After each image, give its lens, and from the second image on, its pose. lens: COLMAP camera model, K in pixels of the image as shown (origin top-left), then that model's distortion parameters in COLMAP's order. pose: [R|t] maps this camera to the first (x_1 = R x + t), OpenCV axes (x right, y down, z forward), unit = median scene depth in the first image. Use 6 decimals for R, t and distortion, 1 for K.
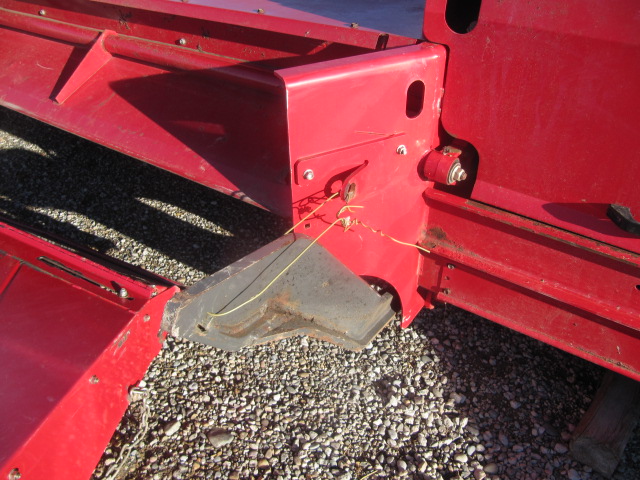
lens RADIAL K [[527.6, 0, 319.9], [0, 527.6, 239.9], [0, 0, 1]] dist [-0.051317, 0.018021]
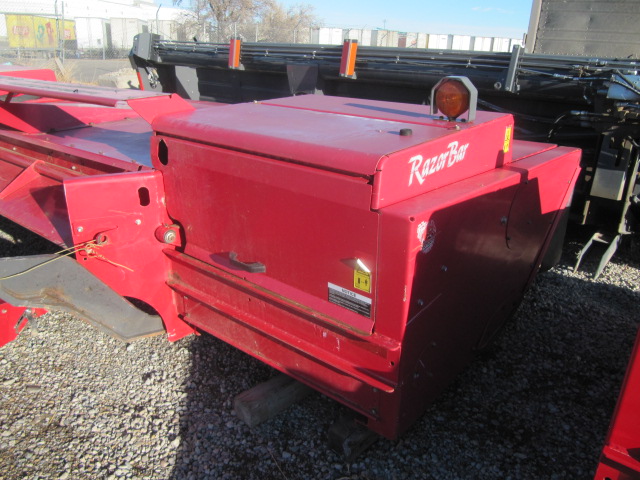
lens RADIAL K [[527.6, 0, 319.7], [0, 527.6, 242.0], [0, 0, 1]] dist [-0.051317, 0.018021]
pose [[0.996474, 0.051780, -0.066016, 0.760746], [-0.067079, 0.964303, -0.256166, 0.275632], [0.050395, 0.259691, 0.964376, -0.632454]]
